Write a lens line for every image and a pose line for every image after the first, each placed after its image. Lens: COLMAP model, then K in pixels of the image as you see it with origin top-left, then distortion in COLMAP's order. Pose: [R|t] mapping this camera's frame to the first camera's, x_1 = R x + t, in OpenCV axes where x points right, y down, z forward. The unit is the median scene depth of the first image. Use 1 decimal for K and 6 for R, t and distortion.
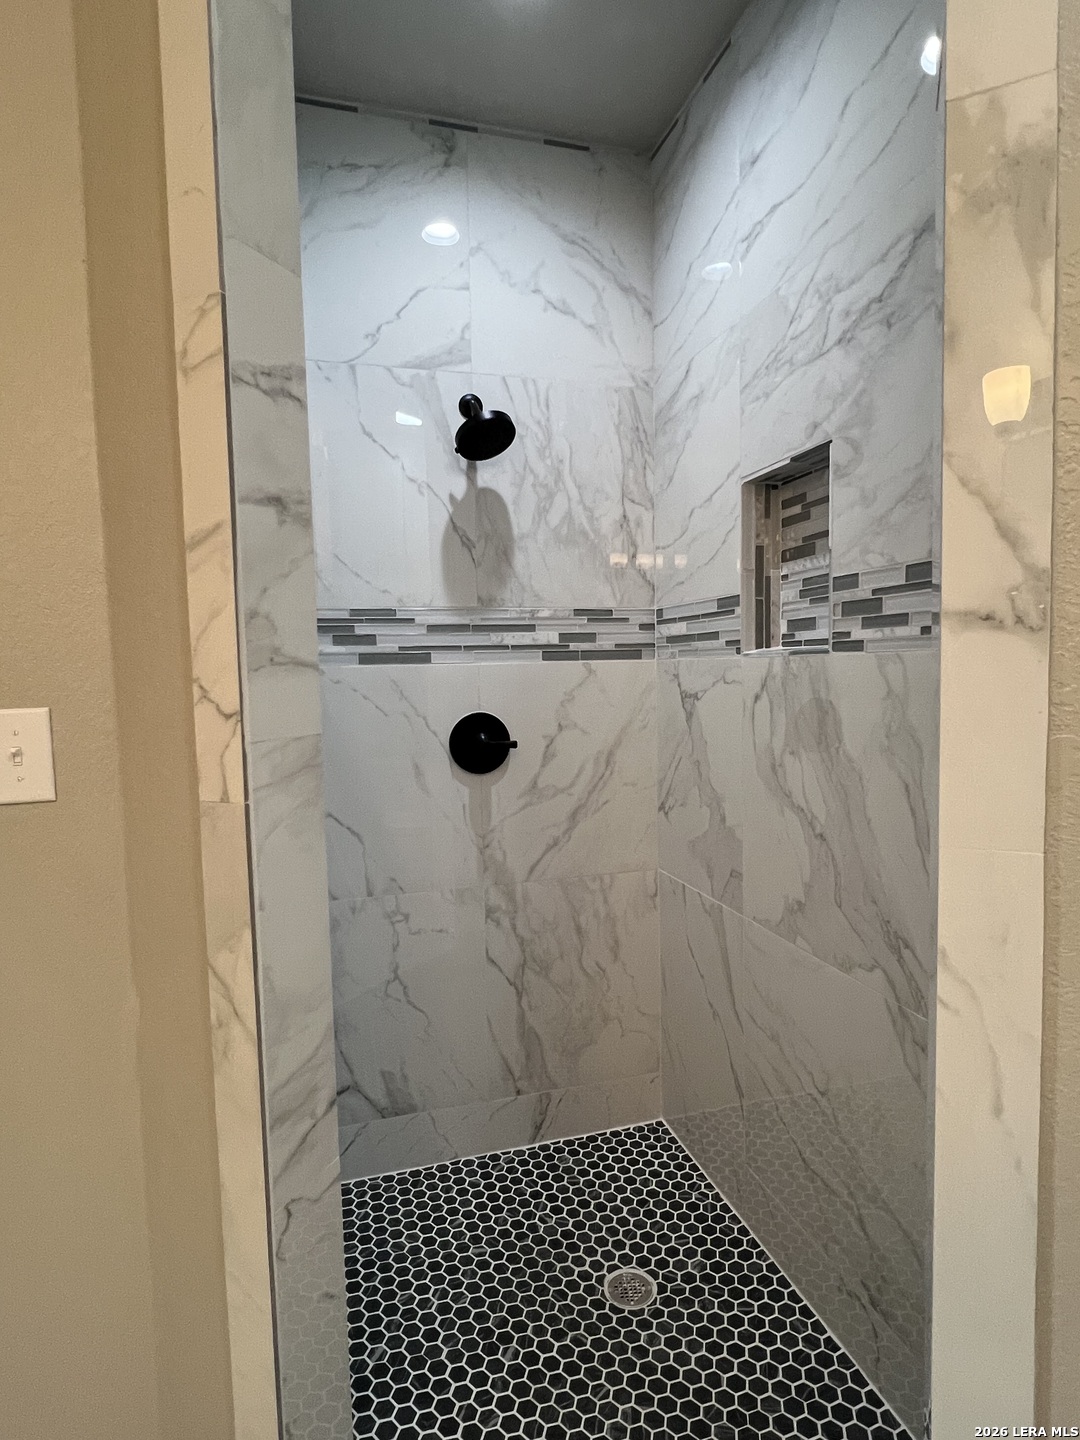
lens RADIAL K [[799.6, 0, 544.1], [0, 799.6, 720.8], [0, 0, 1]] dist [-0.004238, 0.000798]
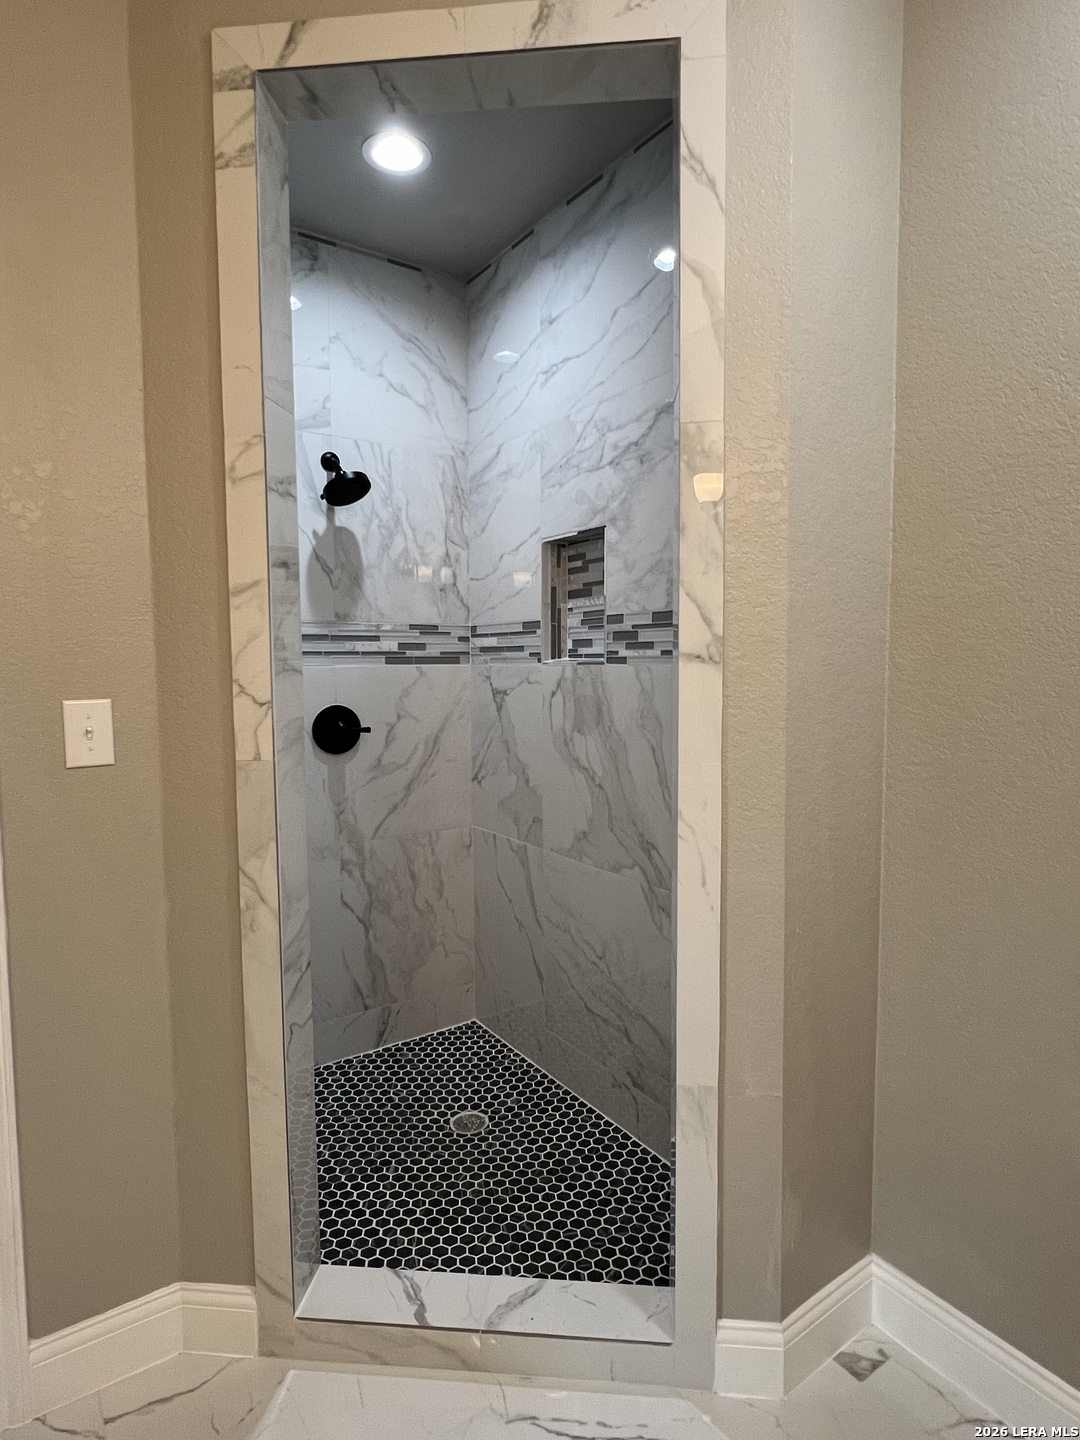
lens RADIAL K [[799.6, 0, 544.1], [0, 799.6, 720.8], [0, 0, 1]] dist [-0.004238, 0.000798]
pose [[0.949539, -0.008389, 0.313536, -0.179669], [0.007160, 0.999962, 0.005072, 0.011076], [-0.313566, -0.002571, 0.949563, -0.319232]]
